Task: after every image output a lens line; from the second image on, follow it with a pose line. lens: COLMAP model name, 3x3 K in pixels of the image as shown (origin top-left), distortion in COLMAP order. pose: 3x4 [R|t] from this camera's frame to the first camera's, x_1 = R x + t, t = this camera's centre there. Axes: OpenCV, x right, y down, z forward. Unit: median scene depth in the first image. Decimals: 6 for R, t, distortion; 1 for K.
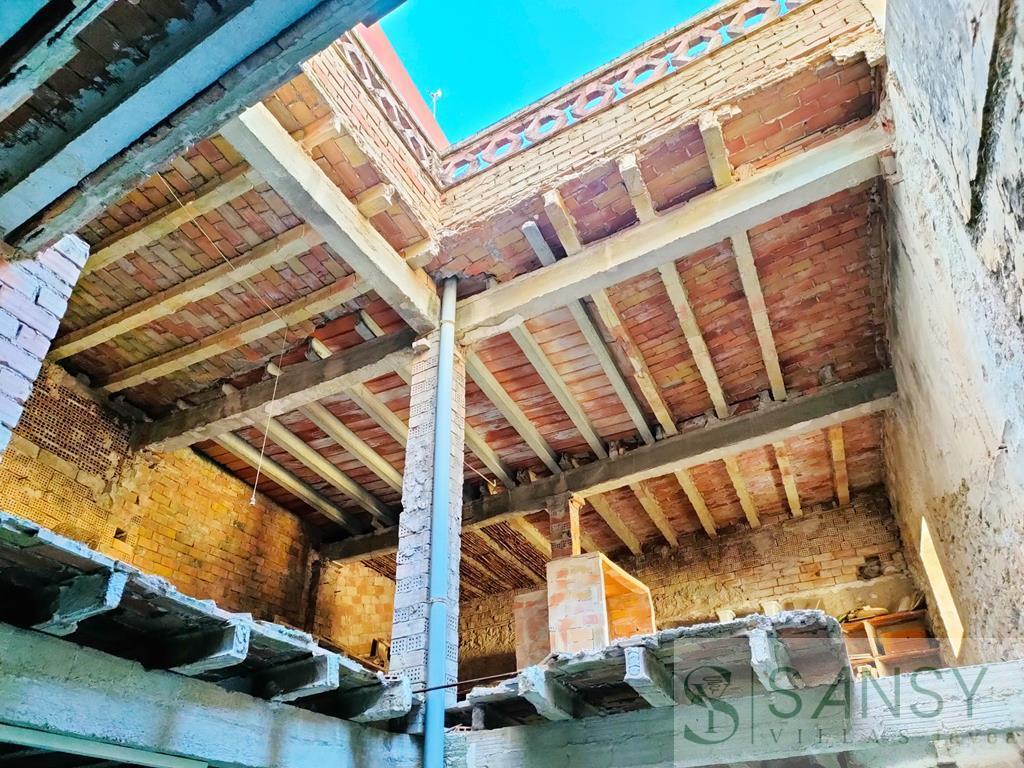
lens RADIAL K [[747.0, 0, 512.0], [0, 747.0, 384.0], [0, 0, 1]] dist [0.035491, -0.001785]
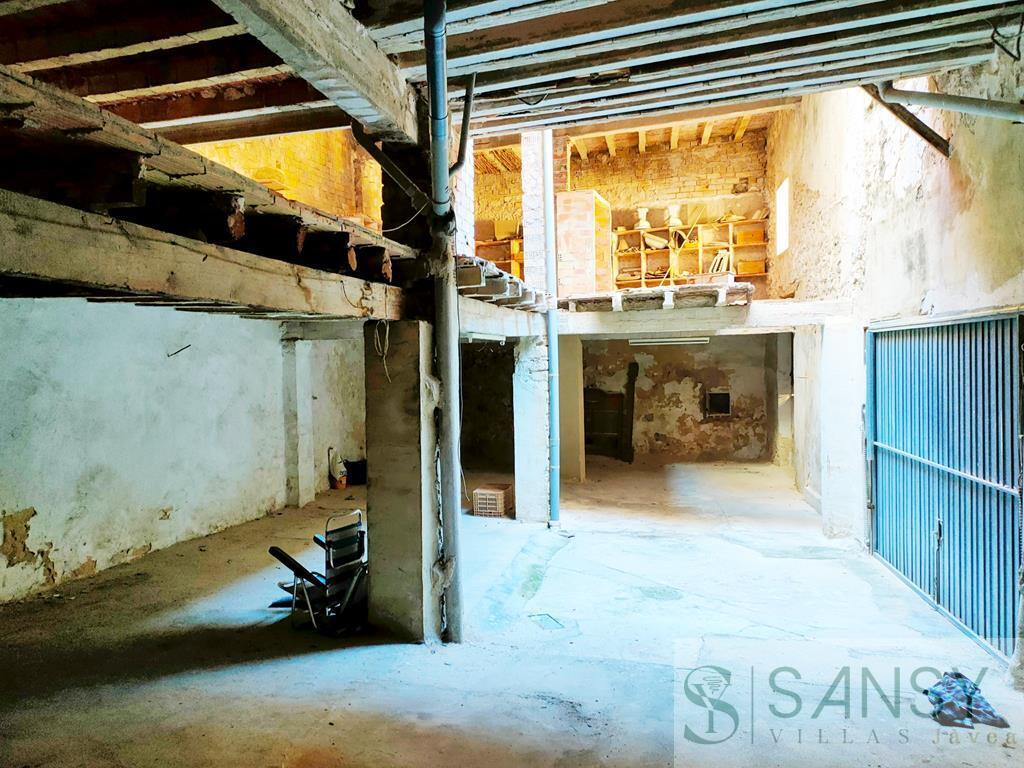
lens RADIAL K [[747.0, 0, 512.0], [0, 747.0, 384.0], [0, 0, 1]] dist [0.035491, -0.001785]
pose [[0.978086, -0.014298, 0.207708, -0.290228], [-0.112504, 0.803146, 0.585064, -0.263817], [-0.175185, -0.595611, 0.783937, -0.333861]]
